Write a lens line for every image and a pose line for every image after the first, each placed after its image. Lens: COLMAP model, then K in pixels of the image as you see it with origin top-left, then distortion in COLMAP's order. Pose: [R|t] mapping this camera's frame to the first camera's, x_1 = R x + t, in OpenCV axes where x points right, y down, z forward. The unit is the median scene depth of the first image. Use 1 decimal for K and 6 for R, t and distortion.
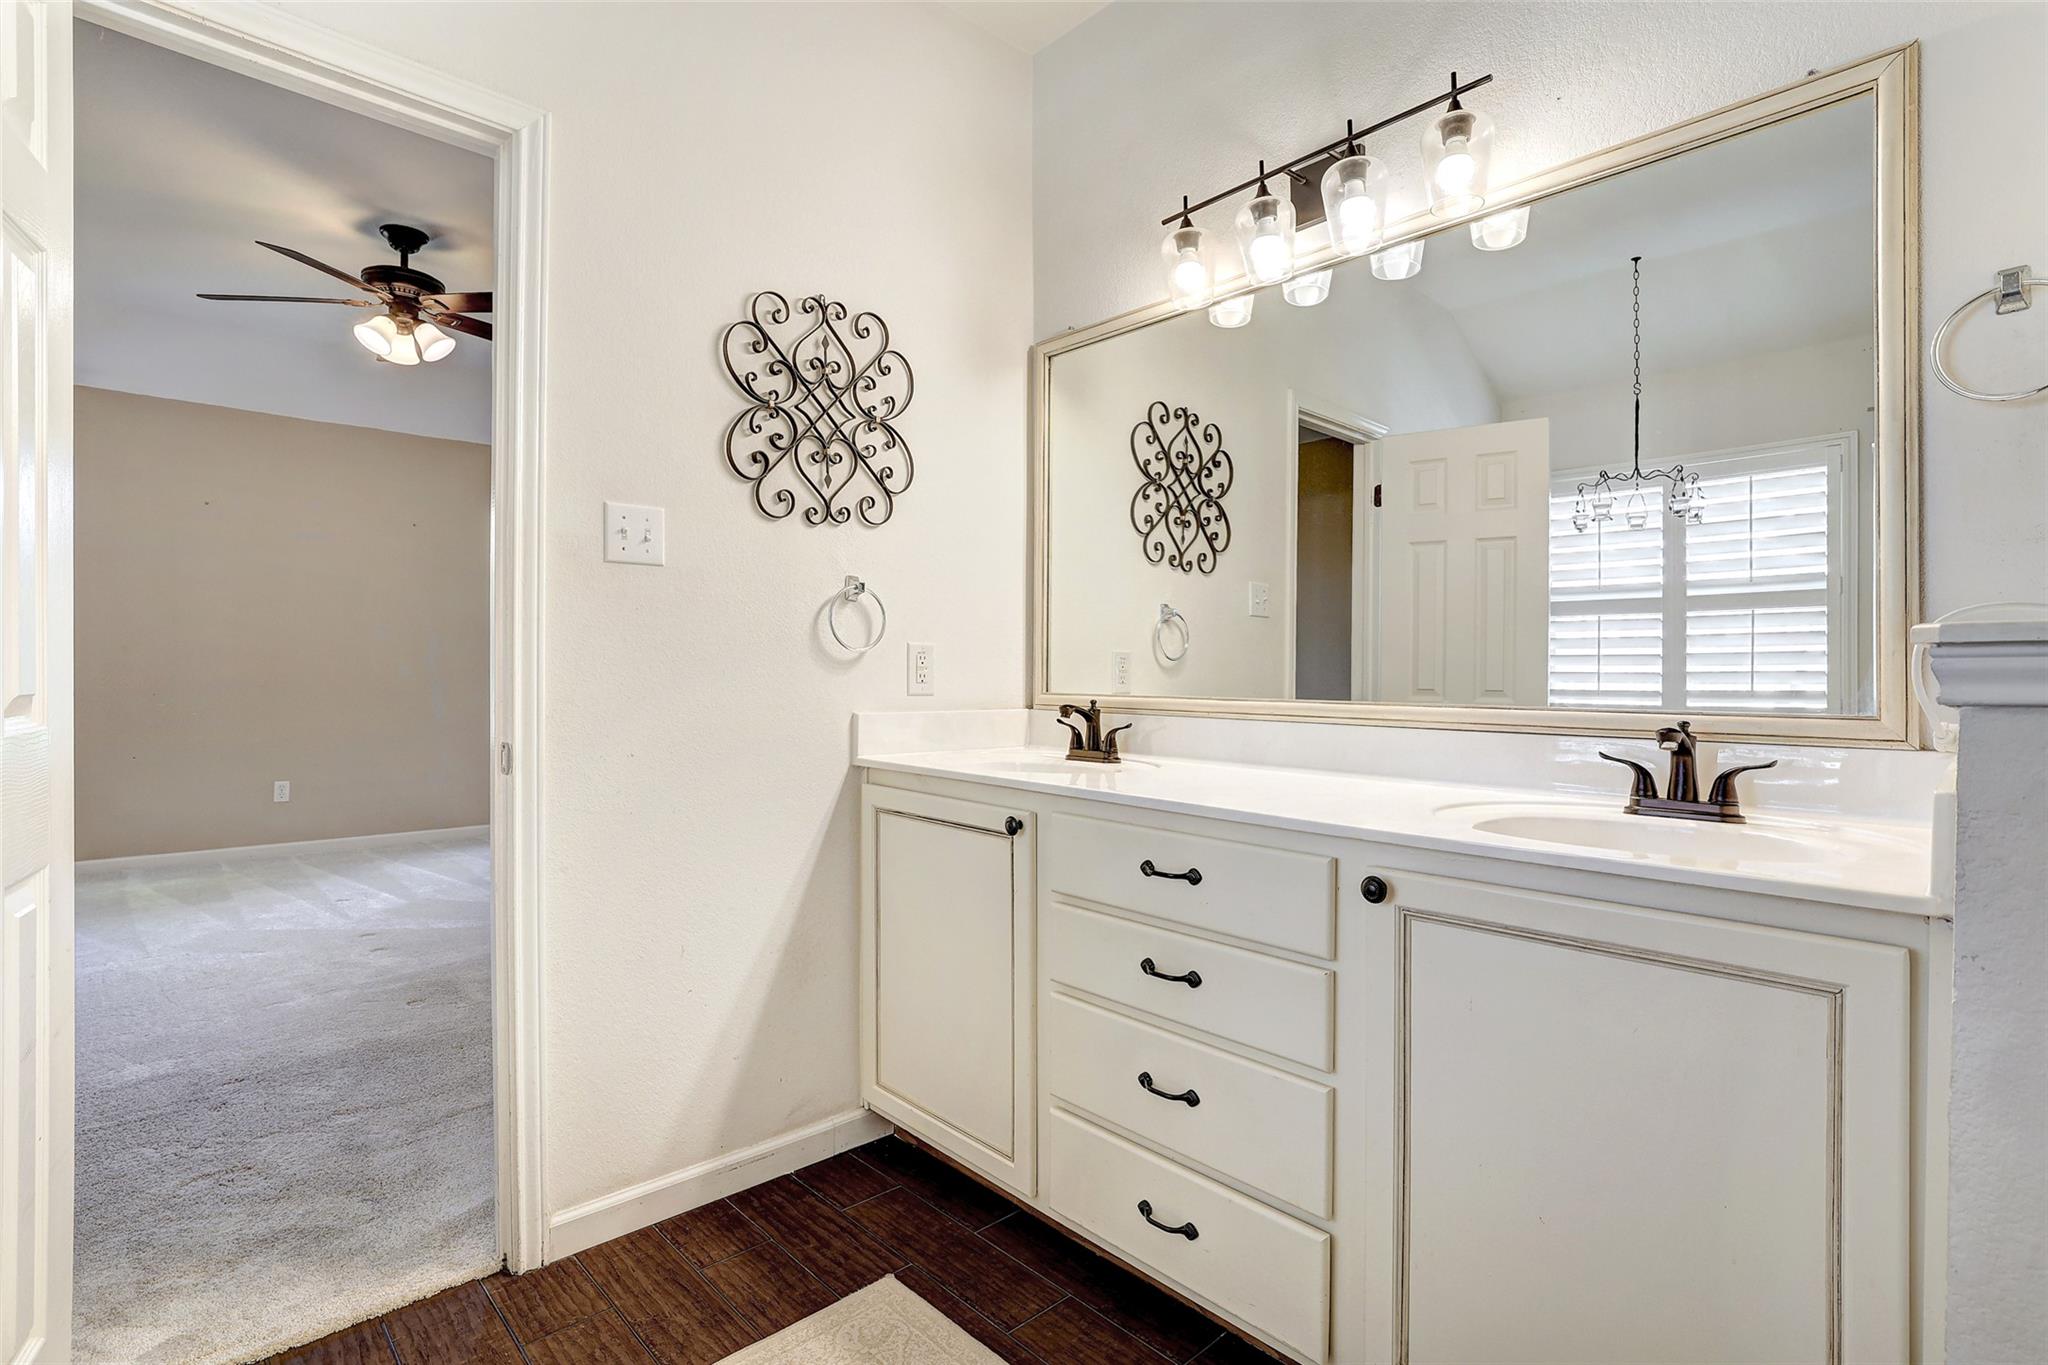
lens RADIAL K [[953.4, 0, 1015.5], [0, 953.4, 671.0], [0, 0, 1]] dist [-0.029697, 0.000041]
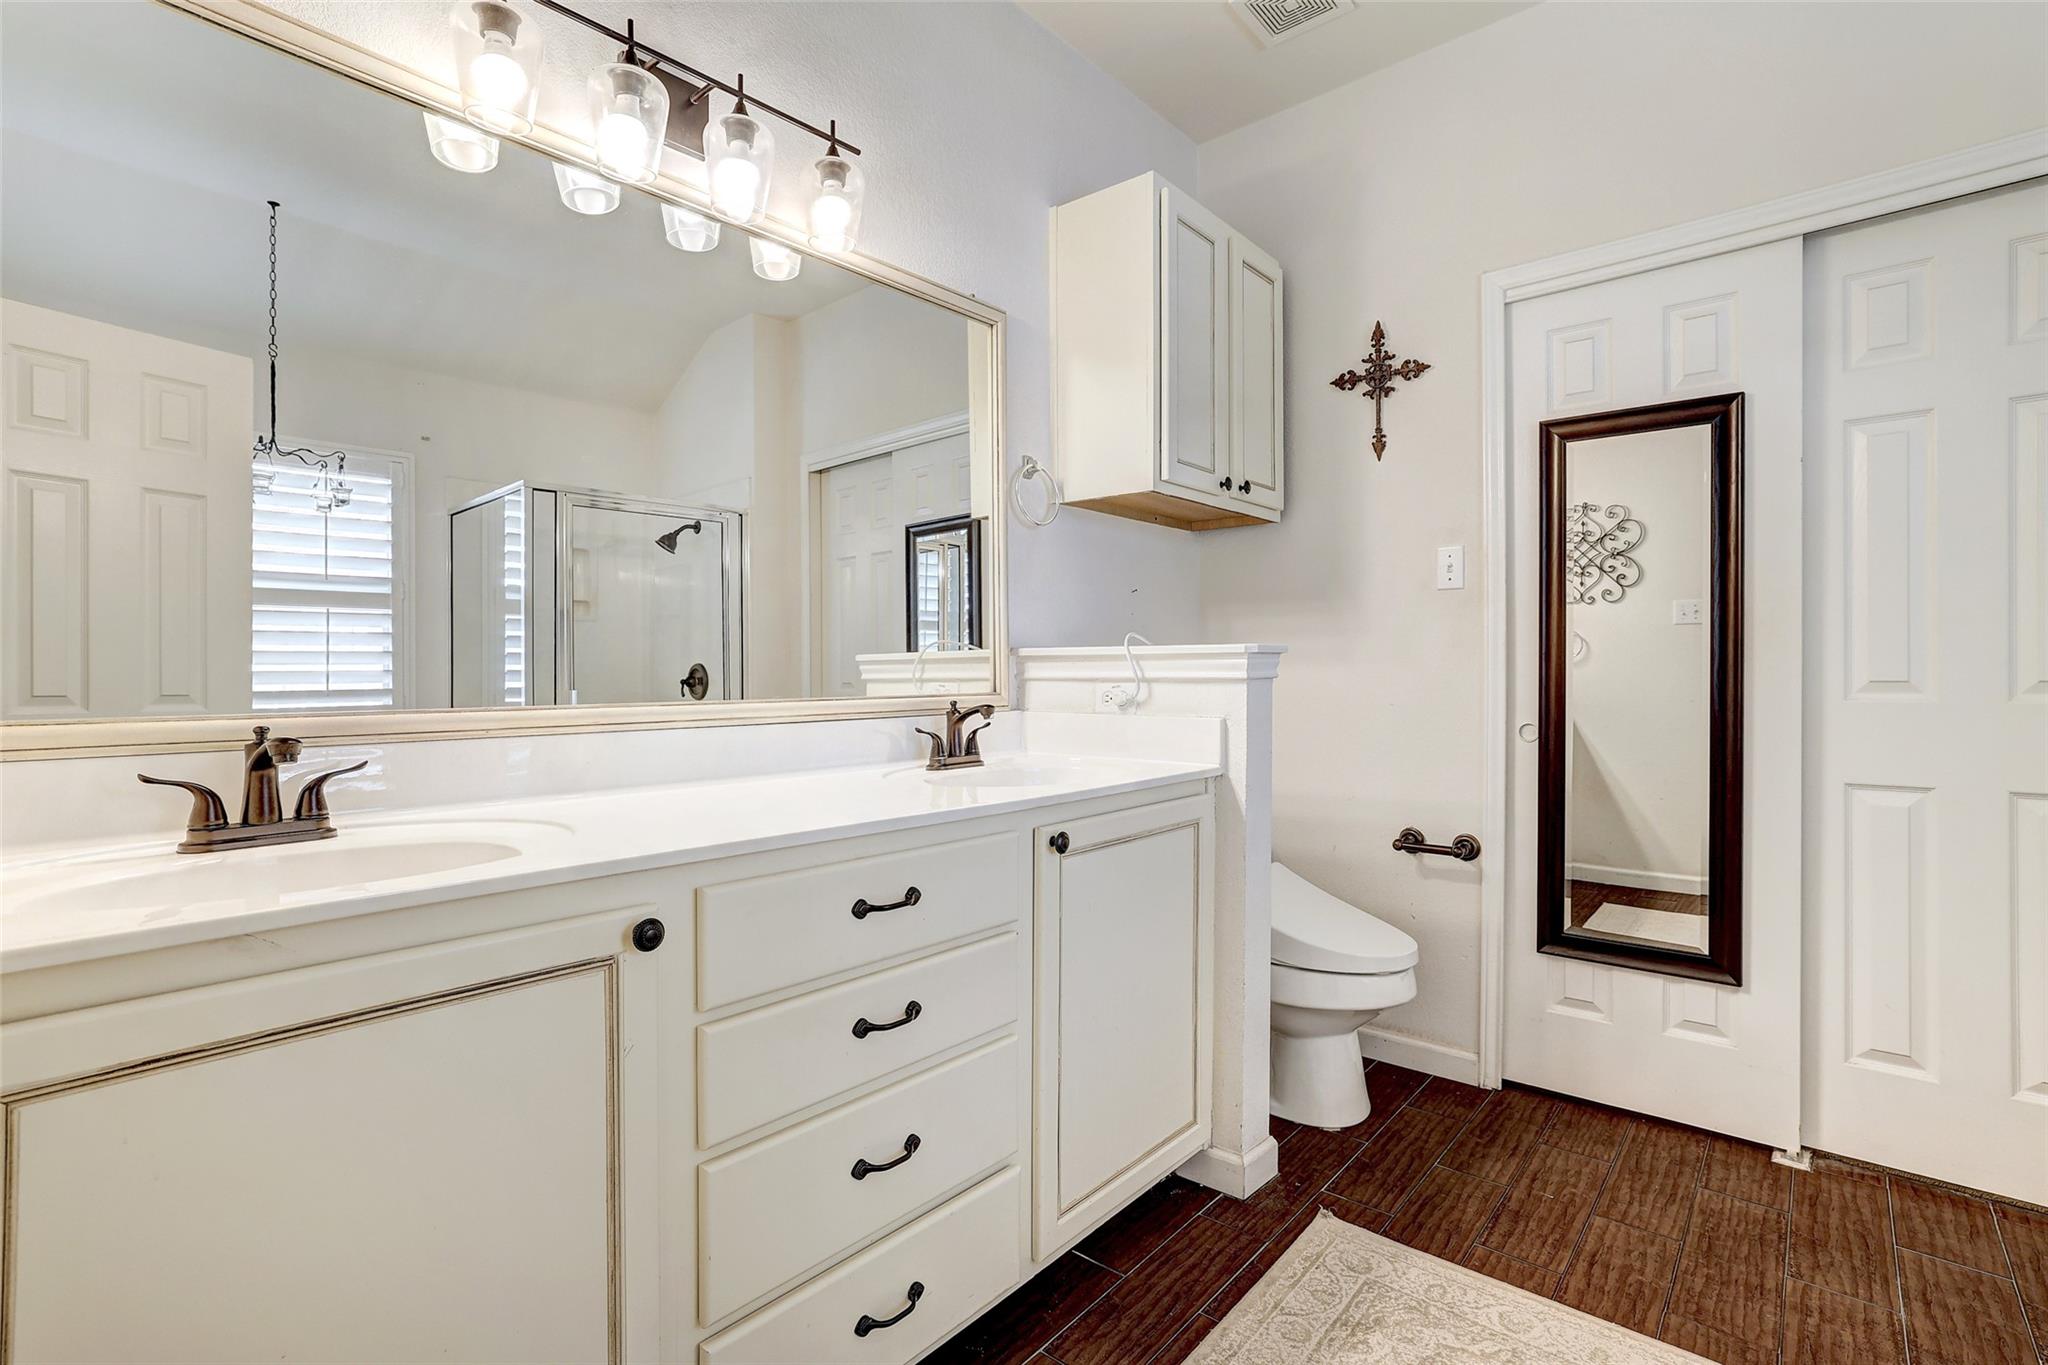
lens RADIAL K [[953.4, 0, 1015.5], [0, 953.4, 671.0], [0, 0, 1]] dist [-0.029697, 0.000041]
pose [[-0.107744, -0.003461, 0.994173, -0.454443], [0.004052, 0.999984, 0.003920, 0.000748], [-0.994170, 0.004451, -0.107728, 0.636068]]
